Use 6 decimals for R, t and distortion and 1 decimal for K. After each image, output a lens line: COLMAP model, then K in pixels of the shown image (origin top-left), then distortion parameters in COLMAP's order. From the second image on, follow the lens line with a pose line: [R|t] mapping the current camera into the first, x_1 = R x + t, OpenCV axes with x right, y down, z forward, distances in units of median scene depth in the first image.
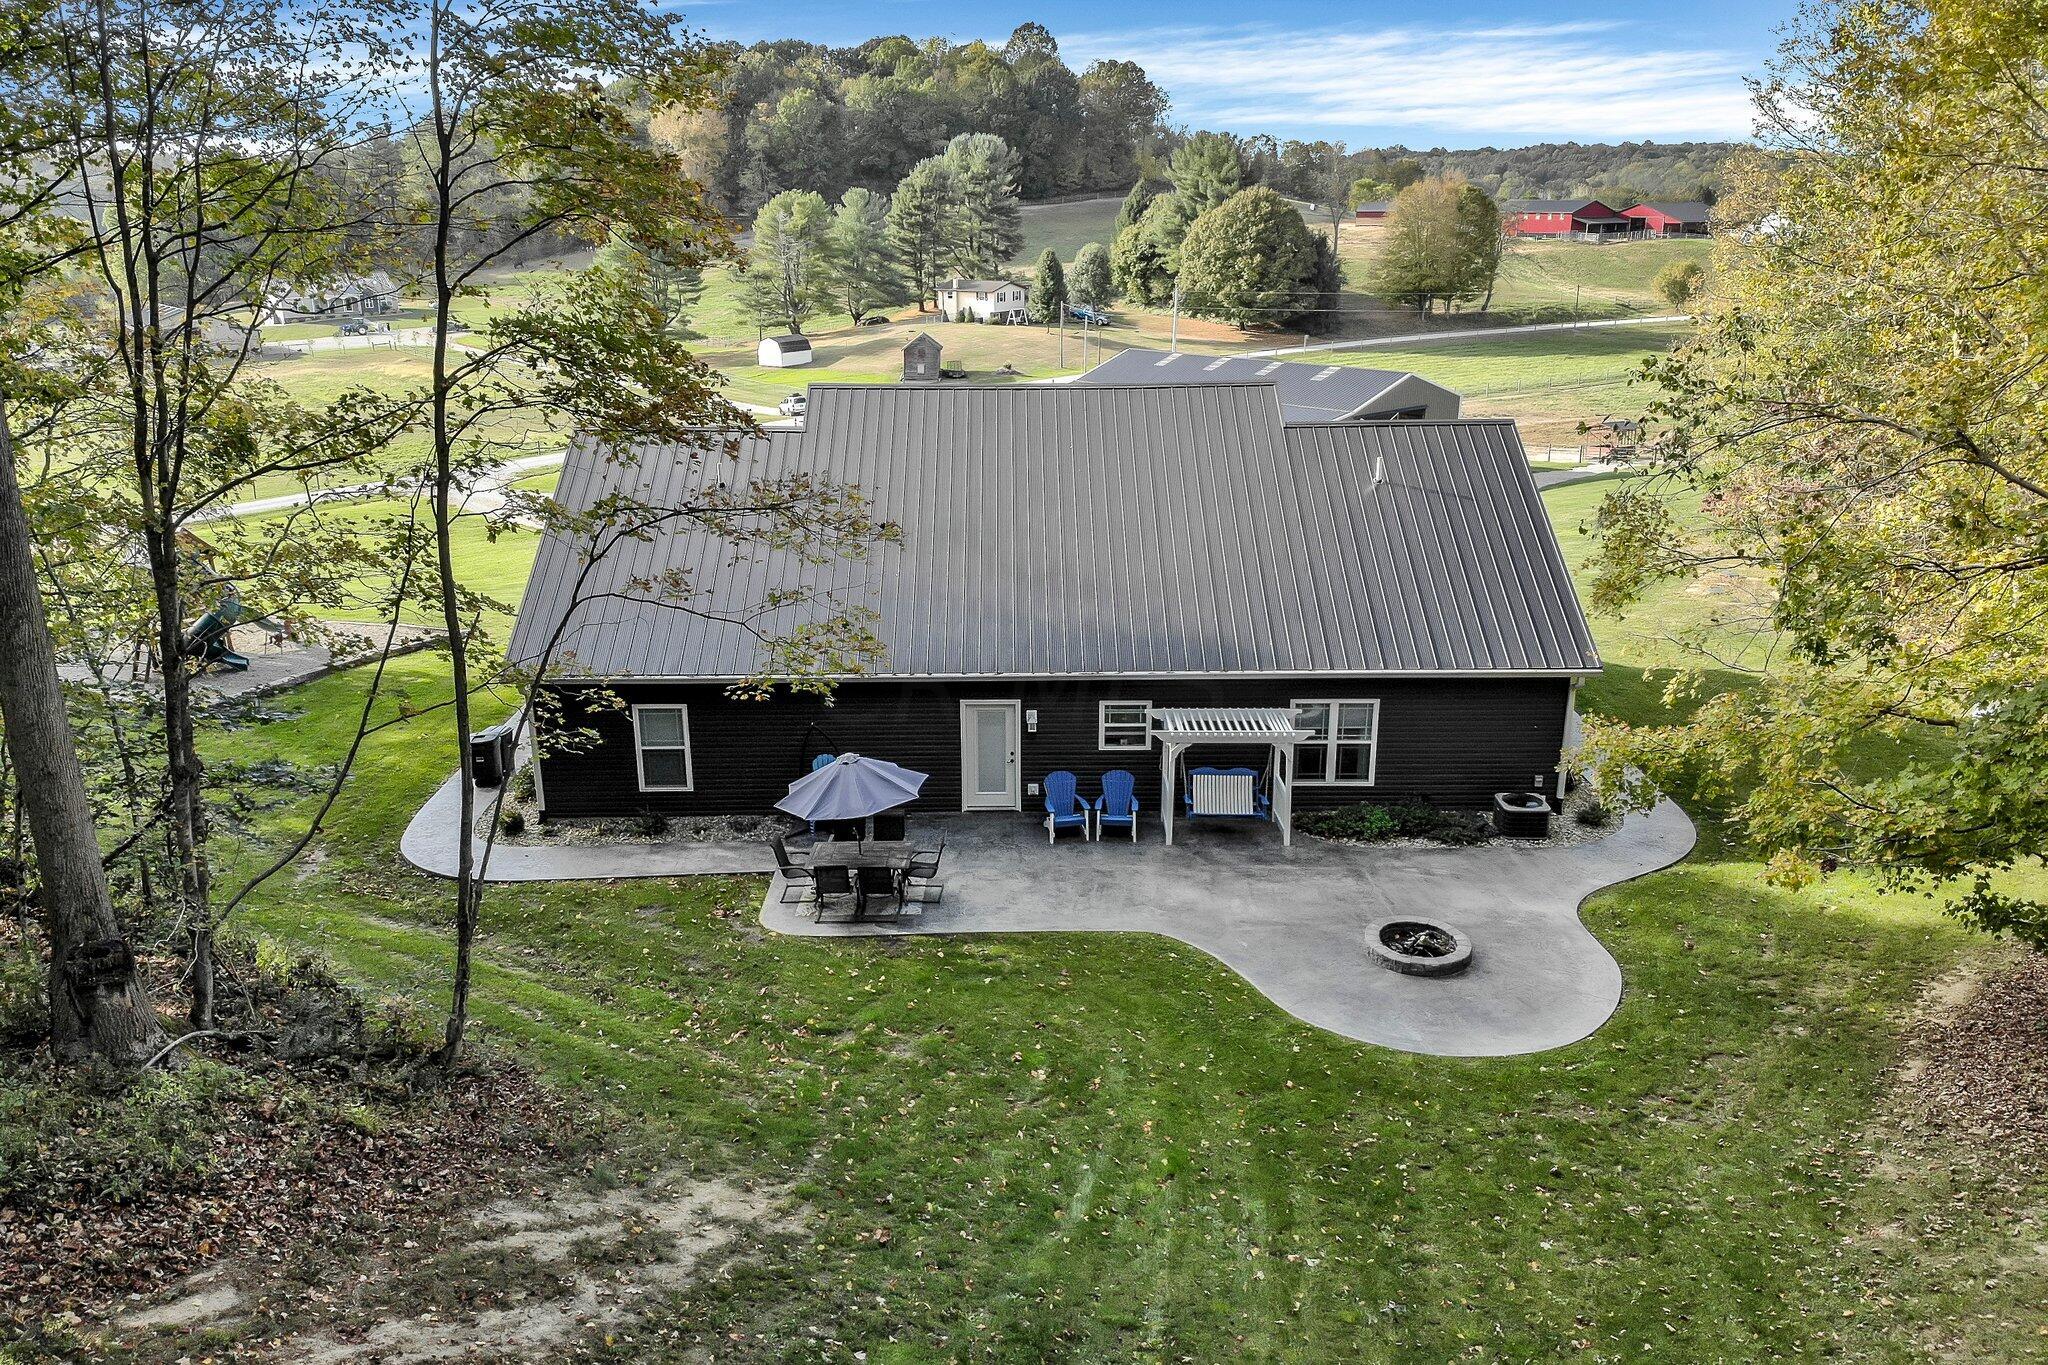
lens RADIAL K [[1560.3, 0, 1024.9], [0, 1560.3, 684.8], [0, 0, 1]] dist [-0.055496, -0.021674]
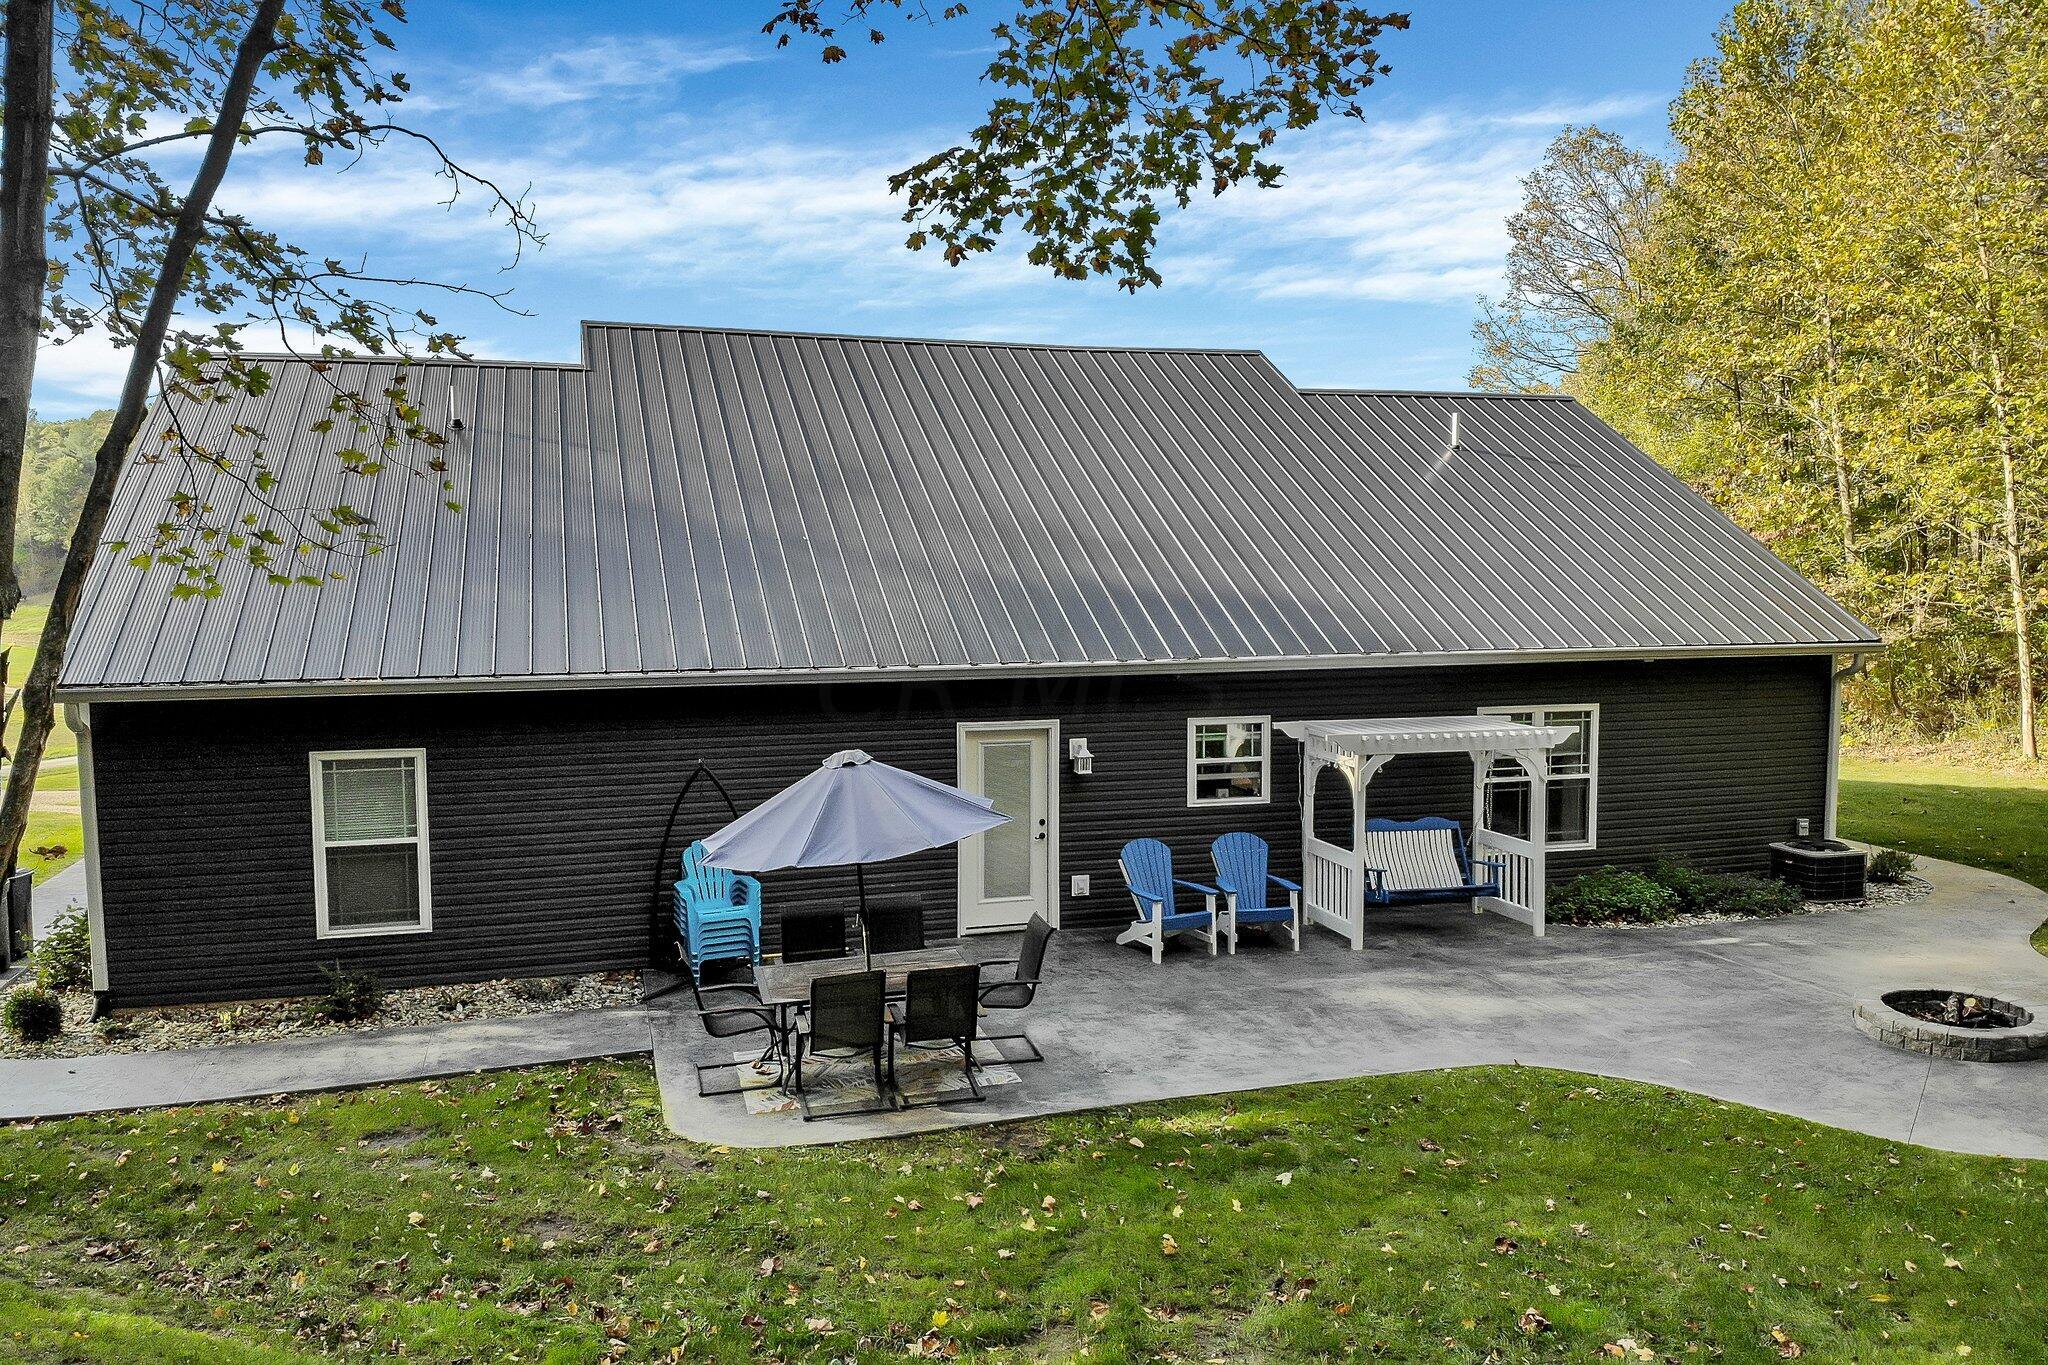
lens RADIAL K [[1560.3, 0, 1022.5], [0, 1560.3, 679.0], [0, 0, 1]] dist [-0.055496, -0.021674]
pose [[0.959211, -0.020587, 0.281940, -0.173431], [0.083689, 0.973318, -0.213654, 0.114409], [-0.270019, 0.228534, 0.935341, 0.474247]]
